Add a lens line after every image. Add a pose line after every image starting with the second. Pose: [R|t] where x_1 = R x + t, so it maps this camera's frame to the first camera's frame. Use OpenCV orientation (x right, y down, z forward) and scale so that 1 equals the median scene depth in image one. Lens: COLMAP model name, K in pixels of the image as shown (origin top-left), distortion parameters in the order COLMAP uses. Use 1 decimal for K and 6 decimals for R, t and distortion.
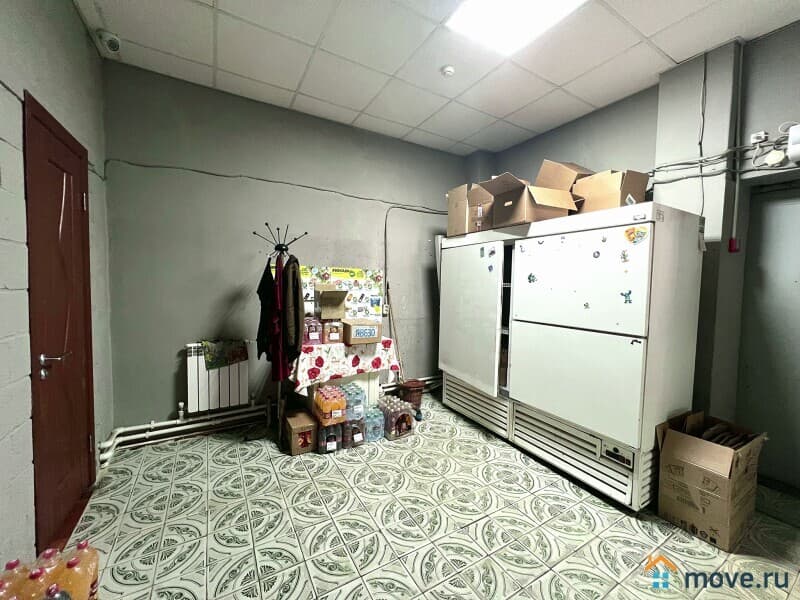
lens RADIAL K [[319.8, 0, 402.8], [0, 319.8, 298.7], [0, 0, 1]] dist [-0.003161, 0.001376]
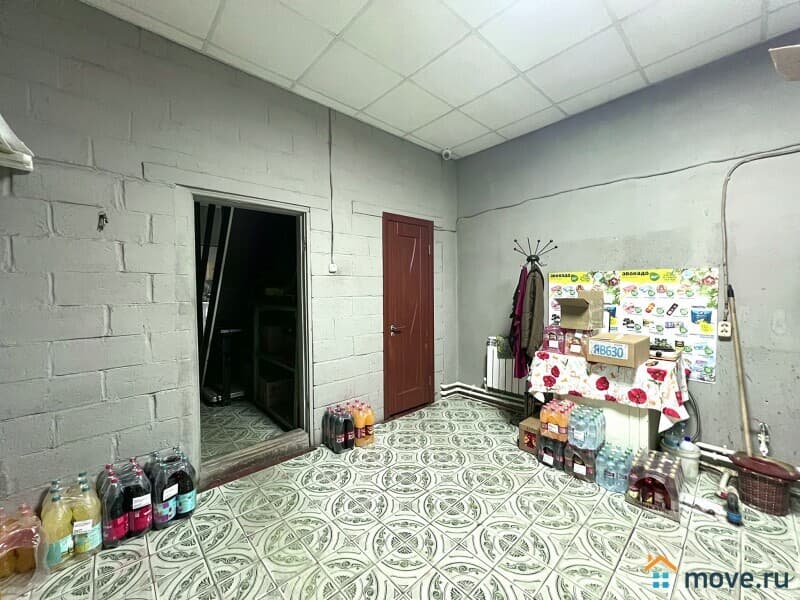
lens RADIAL K [[319.8, 0, 396.9], [0, 319.8, 301.8], [0, 0, 1]] dist [-0.003161, 0.001376]
pose [[0.196485, 0.014005, -0.980407, 0.589654], [-0.034749, 0.999369, 0.007312, -0.003713], [0.979891, 0.032631, 0.196848, 0.330468]]
